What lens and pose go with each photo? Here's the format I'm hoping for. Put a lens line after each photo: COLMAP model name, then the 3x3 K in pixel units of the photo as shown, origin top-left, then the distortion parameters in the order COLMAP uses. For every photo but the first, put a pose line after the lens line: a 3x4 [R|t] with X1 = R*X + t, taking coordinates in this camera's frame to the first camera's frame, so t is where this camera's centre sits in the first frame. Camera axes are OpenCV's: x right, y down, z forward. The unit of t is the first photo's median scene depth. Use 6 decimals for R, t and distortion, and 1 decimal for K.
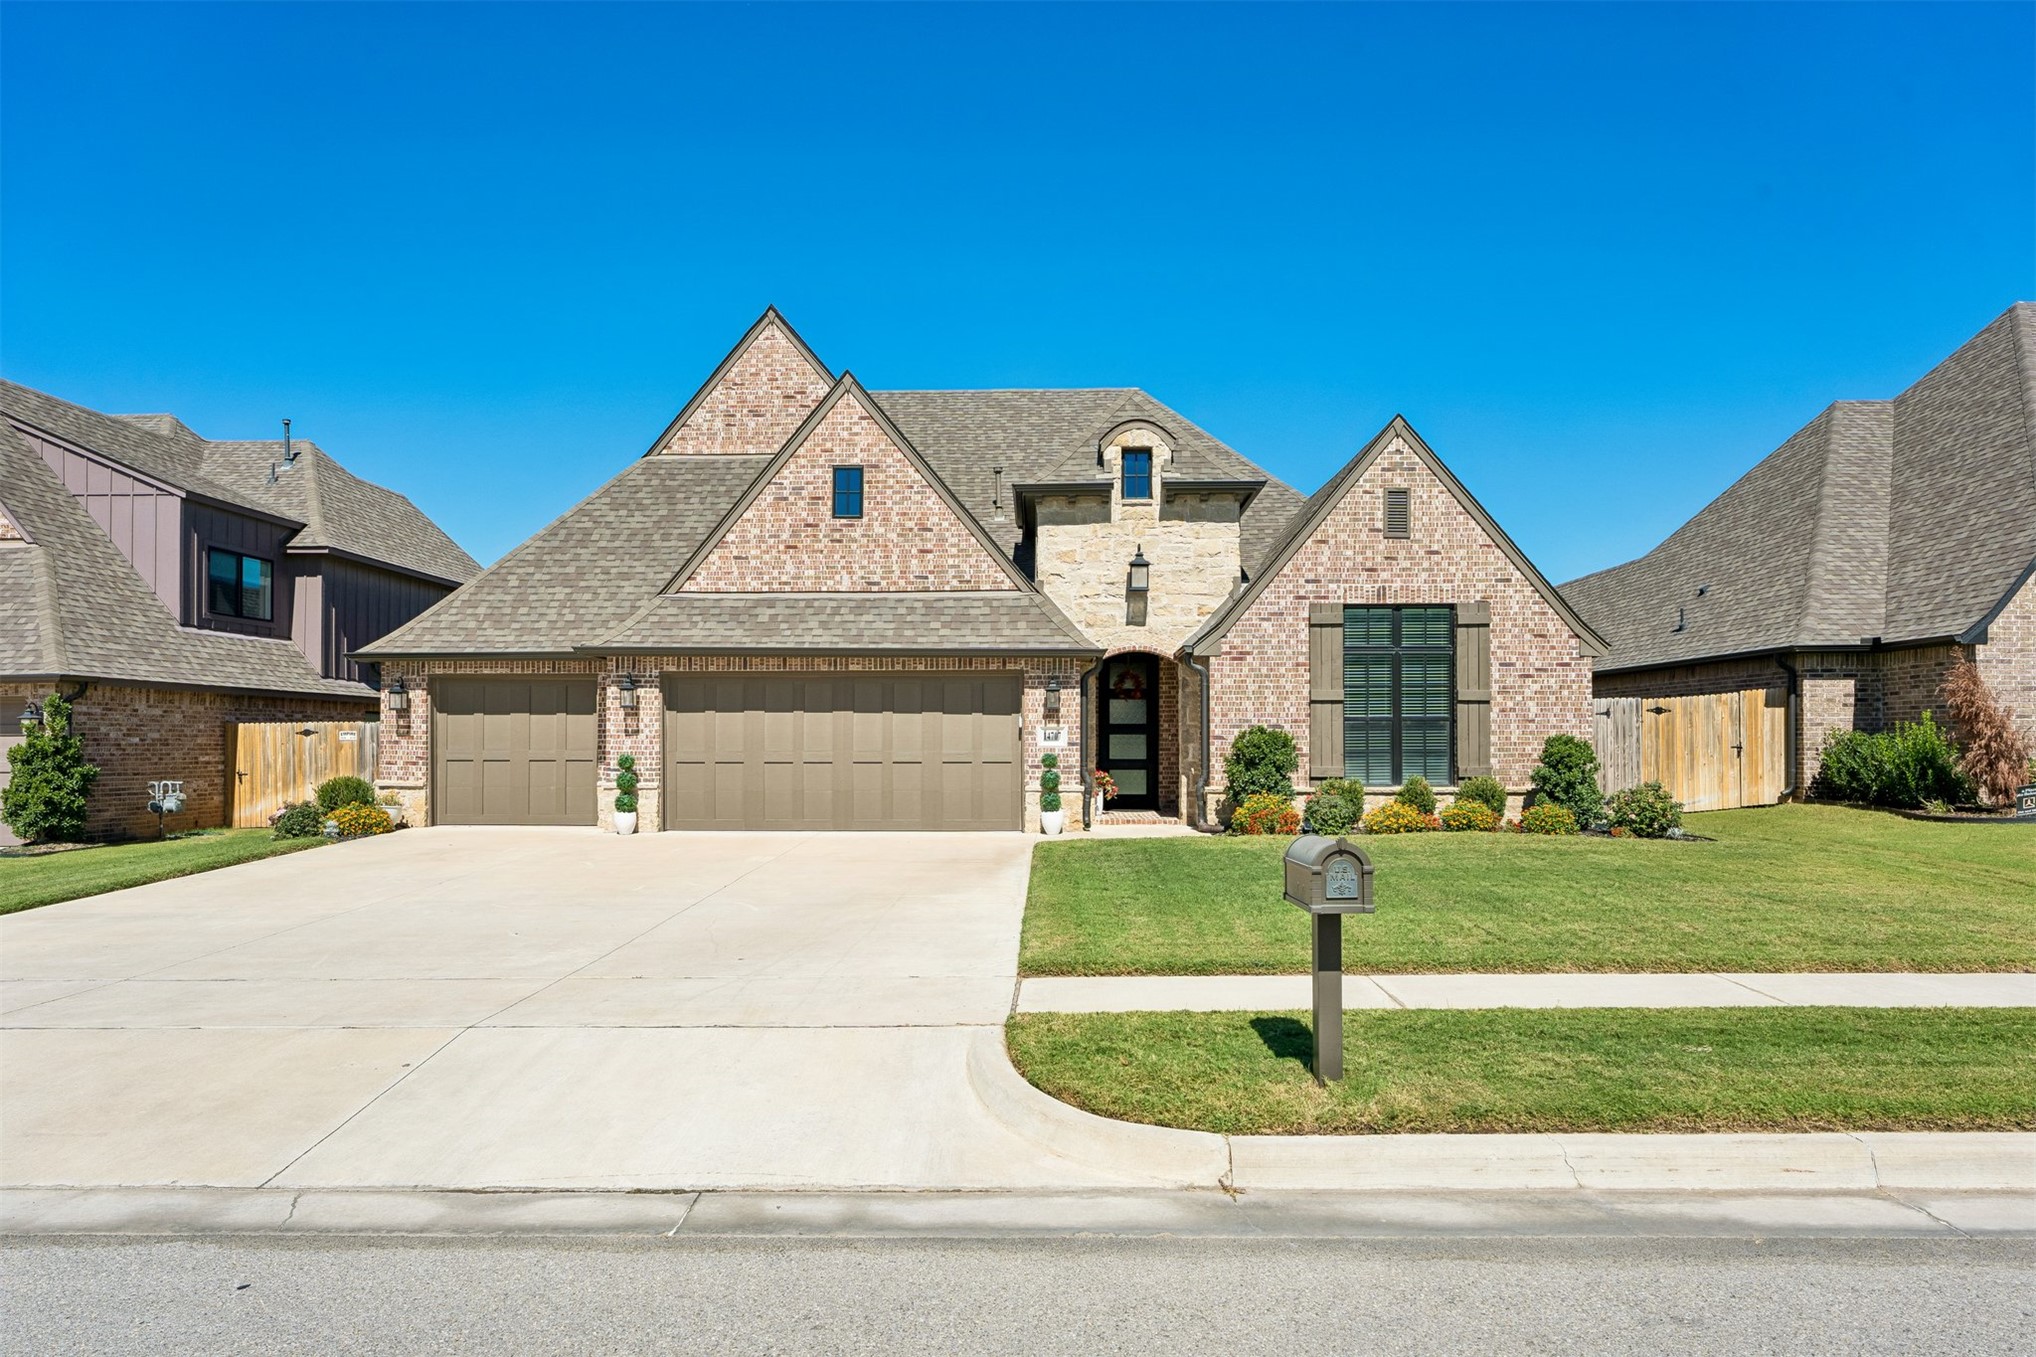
lens RADIAL K [[1191.7, 0, 1057.4], [0, 1191.7, 728.4], [0, 0, 1]] dist [-0.006277, -0.000961]
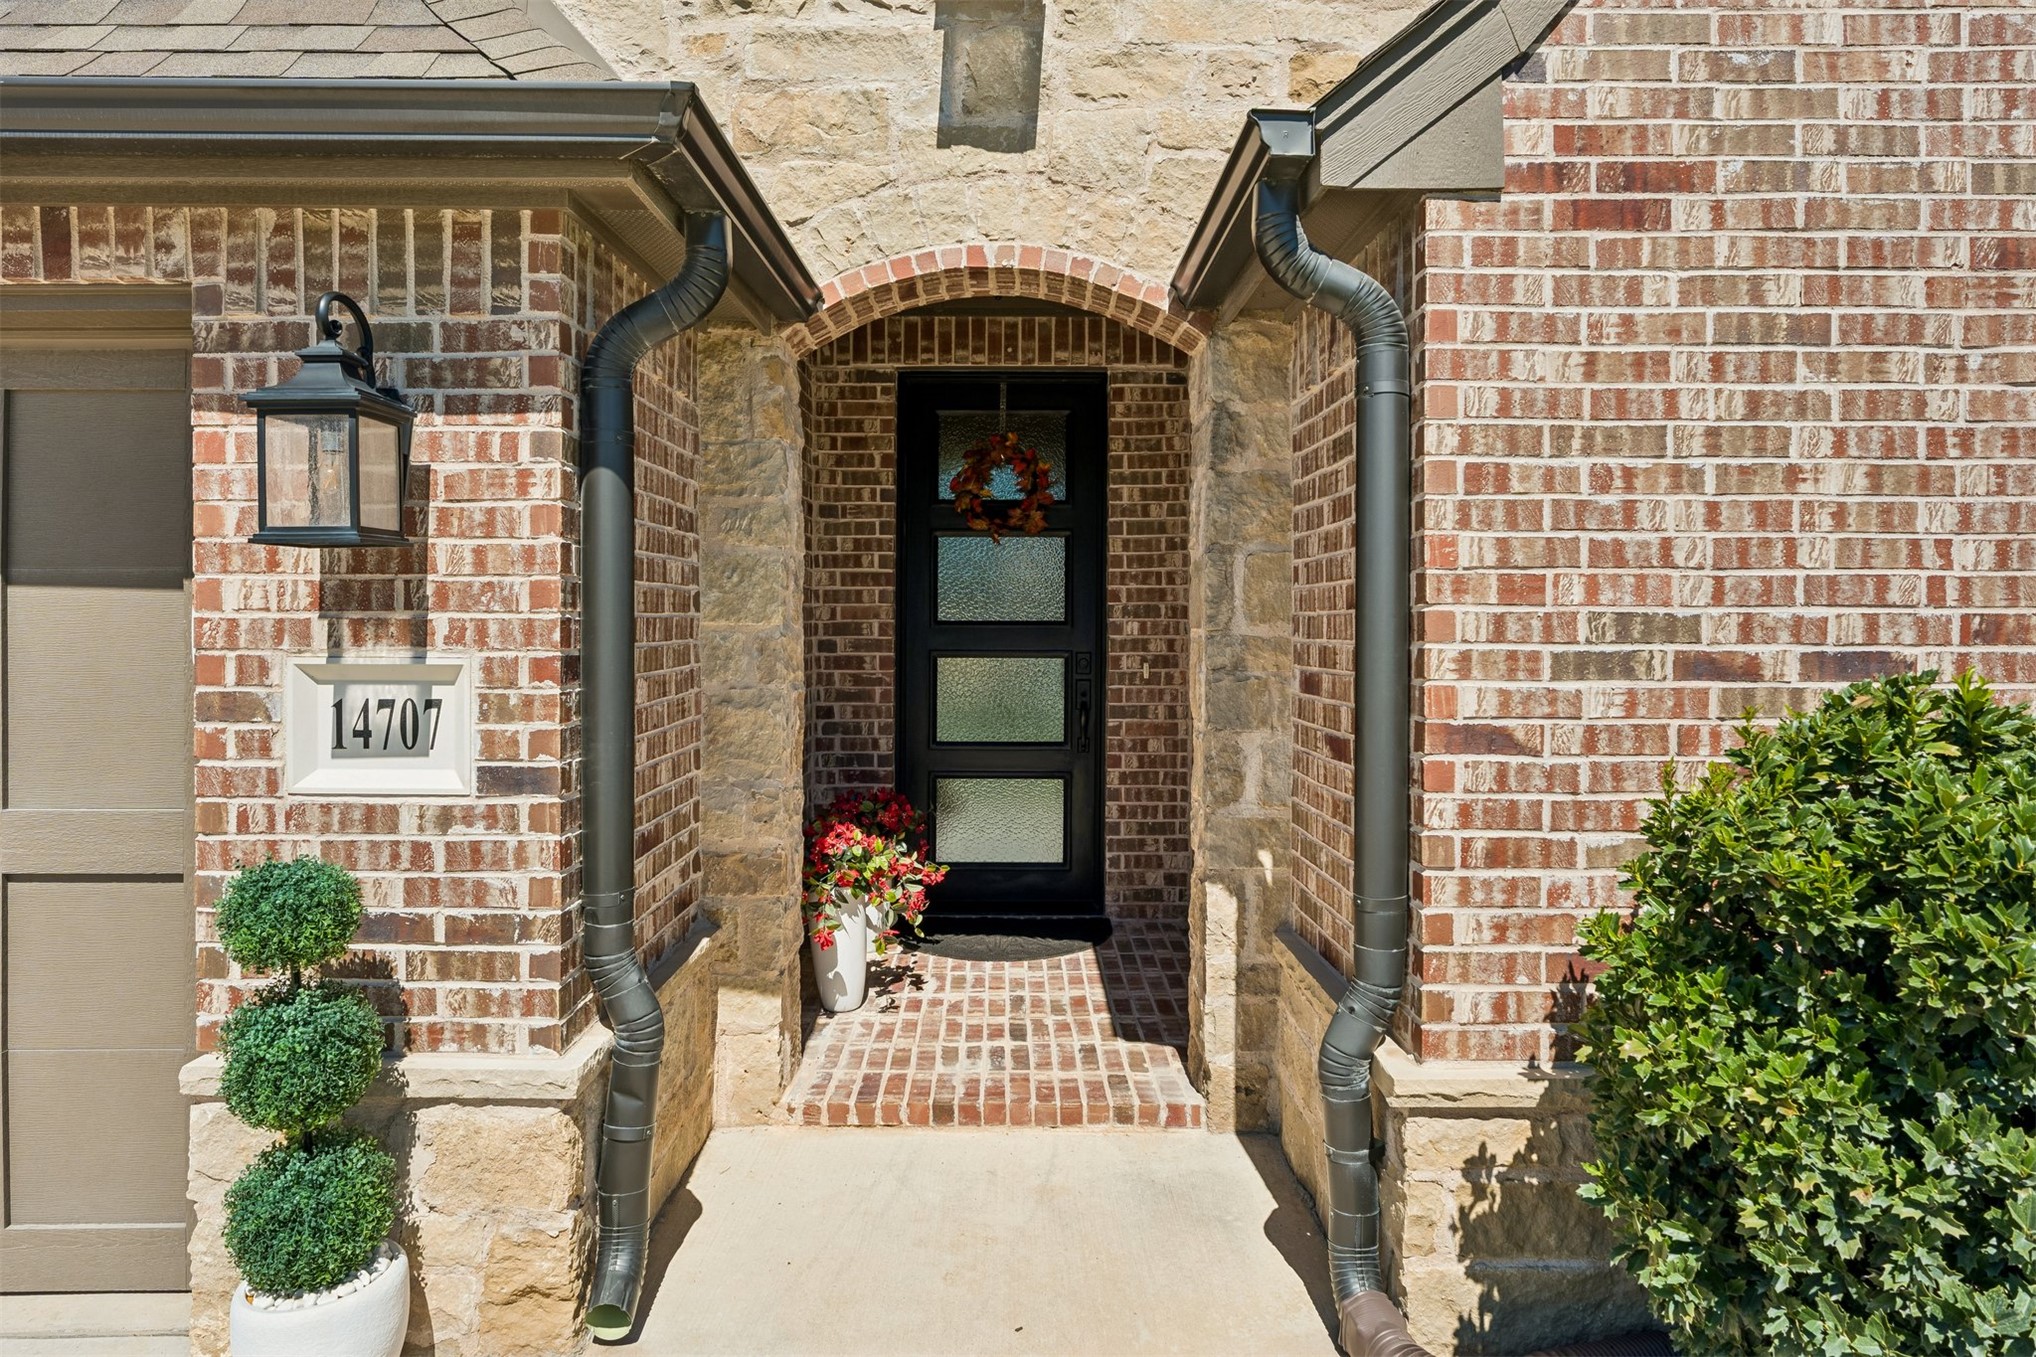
lens RADIAL K [[1251.2, 0, 1017.8], [0, 1251.2, 631.5], [0, 0, 1]] dist [-0.000156, 0.000698]
pose [[0.999997, 0.002276, -0.000563, 0.074670], [-0.002264, 0.999792, 0.020278, -0.008713], [0.000609, -0.020277, 0.999794, 0.816751]]
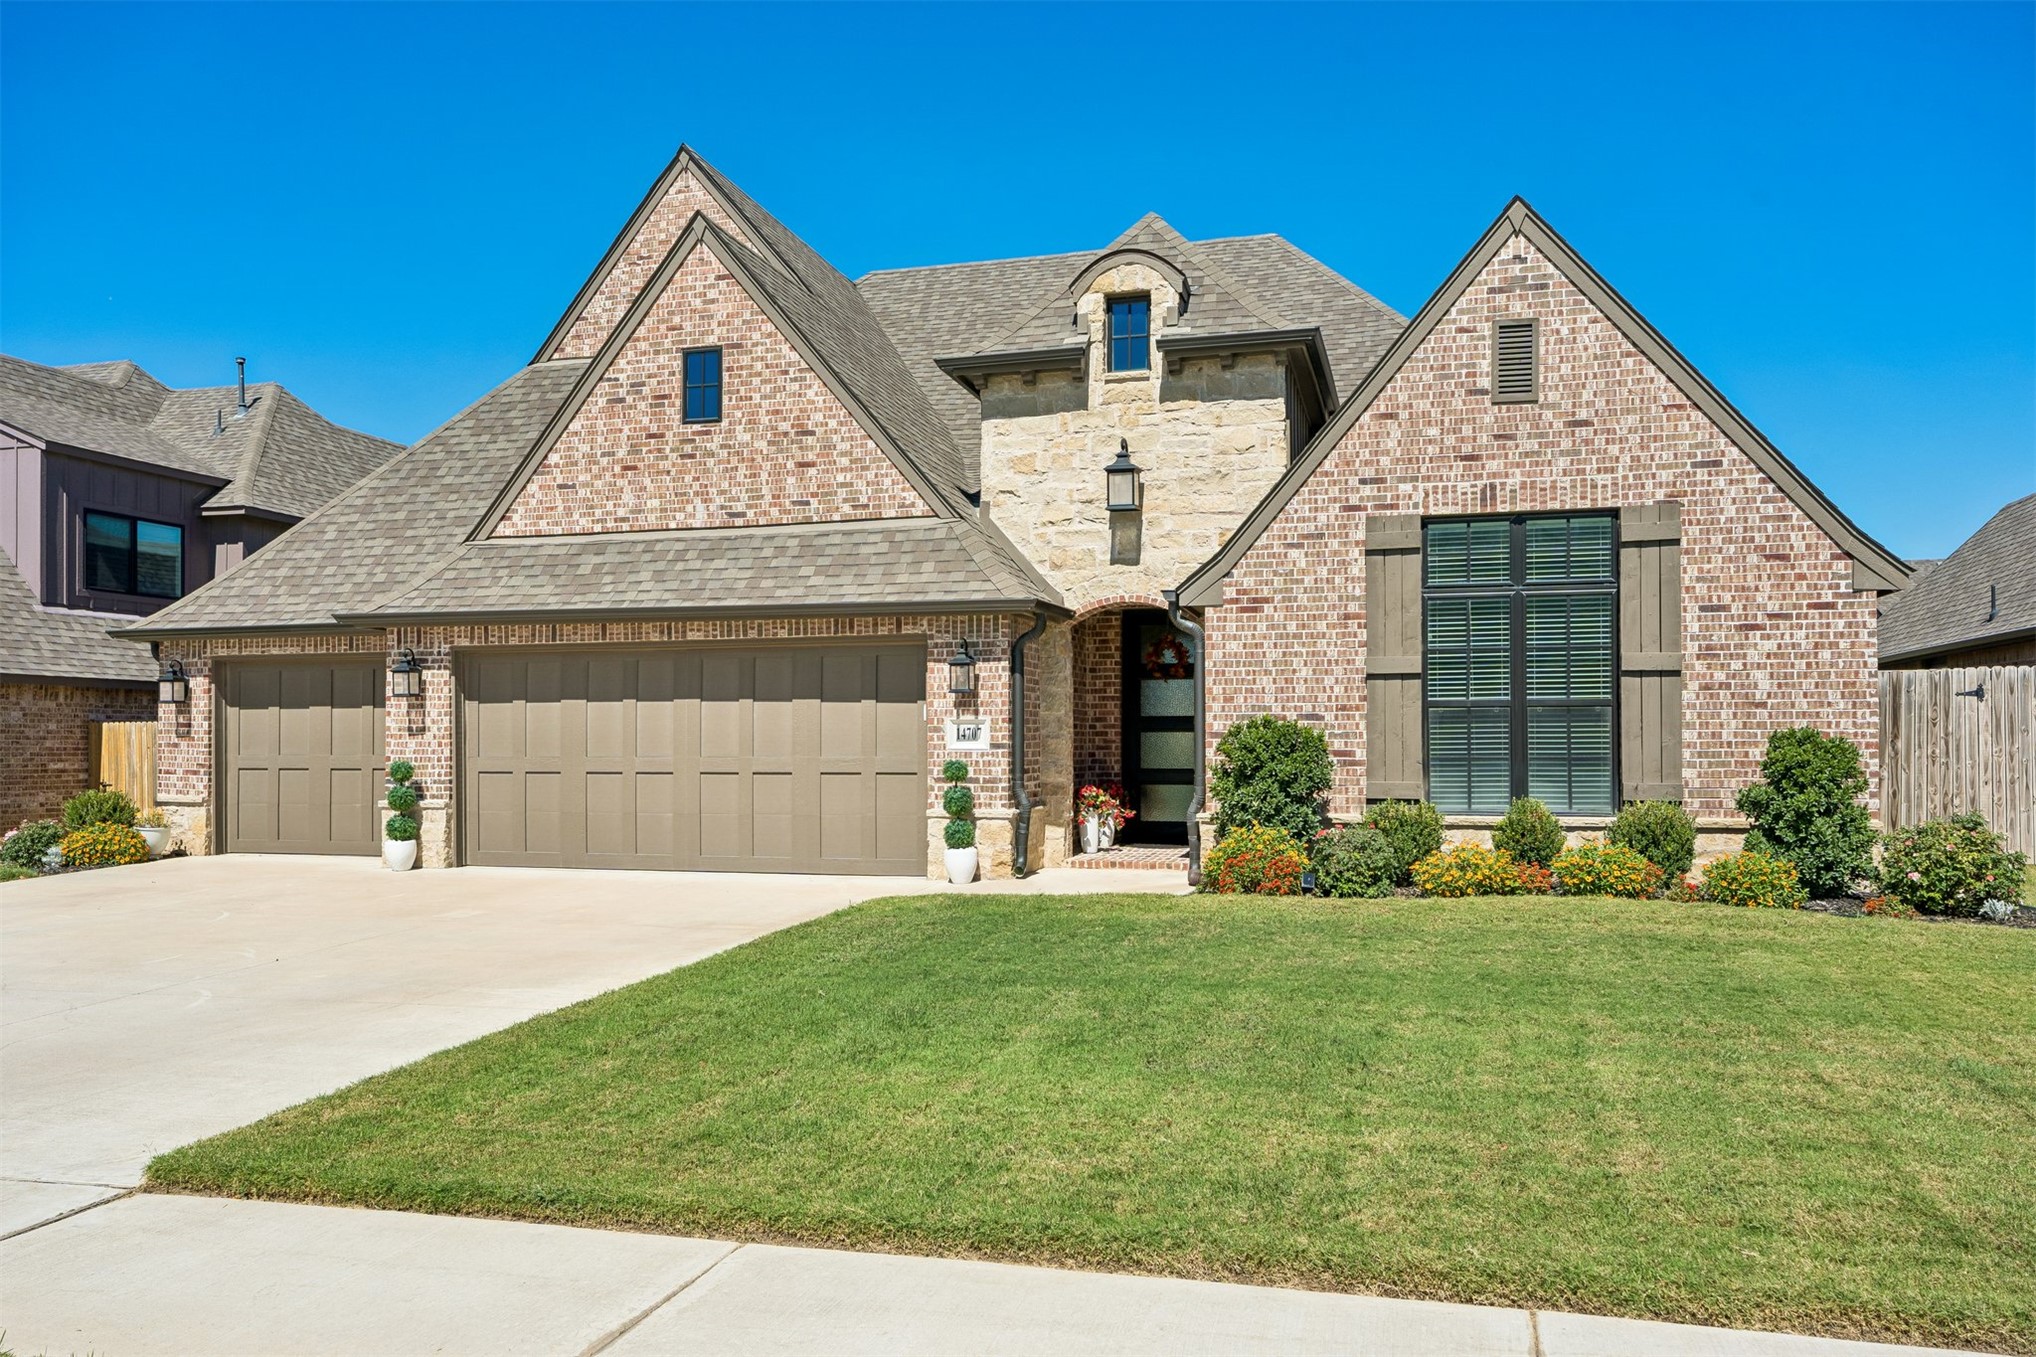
lens RADIAL K [[1471.9, 0, 1047.4], [0, 1471.9, 722.7], [0, 0, 1]] dist [-0.000422, 0.010507]
pose [[0.968942, -0.005432, -0.247229, 0.232623], [0.004375, 0.999979, -0.004823, 0.004319], [0.247250, 0.003591, 0.968945, 0.215407]]
